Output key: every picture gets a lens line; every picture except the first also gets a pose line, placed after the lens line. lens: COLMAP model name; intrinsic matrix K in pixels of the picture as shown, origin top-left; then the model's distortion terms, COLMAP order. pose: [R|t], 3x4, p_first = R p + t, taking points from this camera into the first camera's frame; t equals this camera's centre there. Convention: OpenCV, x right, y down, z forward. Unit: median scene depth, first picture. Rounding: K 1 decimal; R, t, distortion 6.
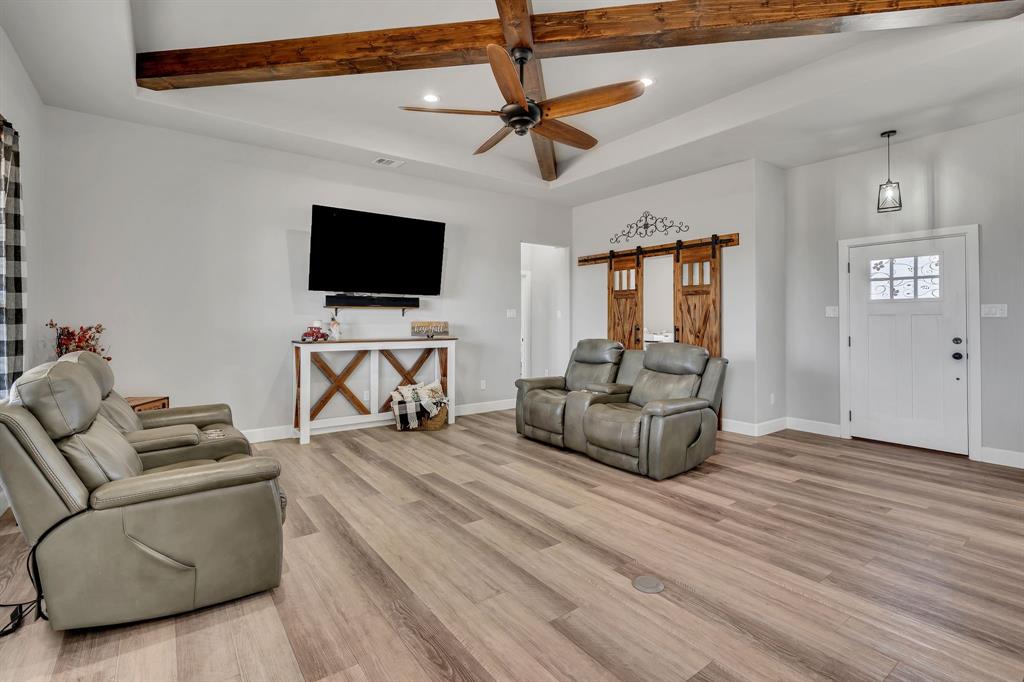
lens RADIAL K [[481.5, 0, 513.4], [0, 481.5, 314.9], [0, 0, 1]] dist [-0.001599, -0.000121]
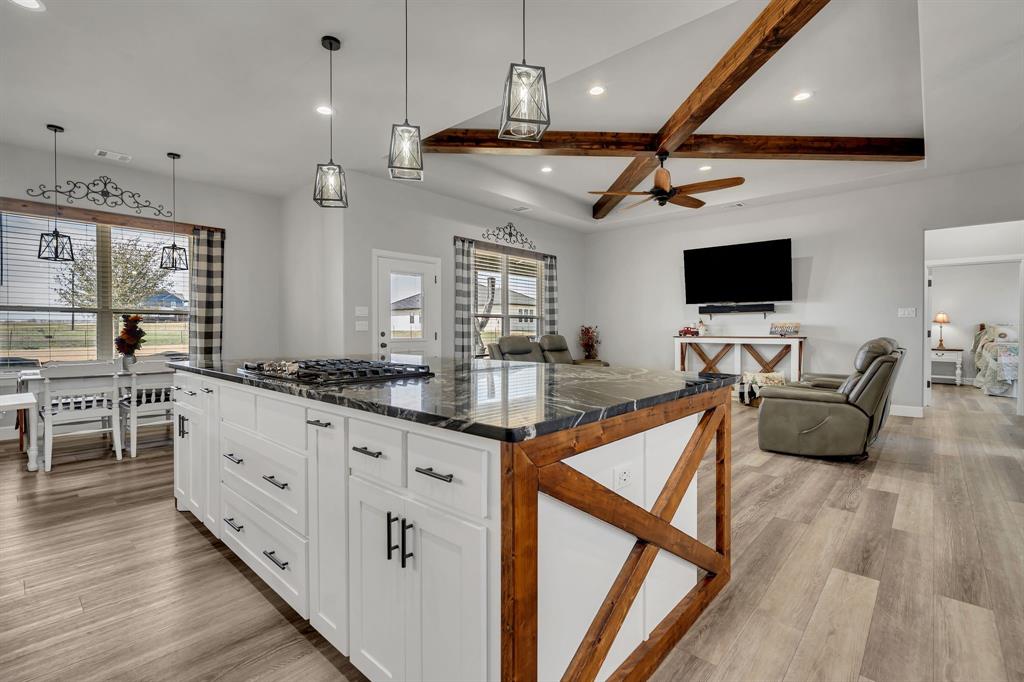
lens RADIAL K [[469.4, 0, 496.4], [0, 469.4, 334.1], [0, 0, 1]] dist [-0.011010, 0.000225]
pose [[0.180381, 0.006619, -0.983575, 0.927885], [0.015702, 0.999831, 0.009608, 0.021650], [0.983471, -0.017177, 0.180247, 0.095905]]
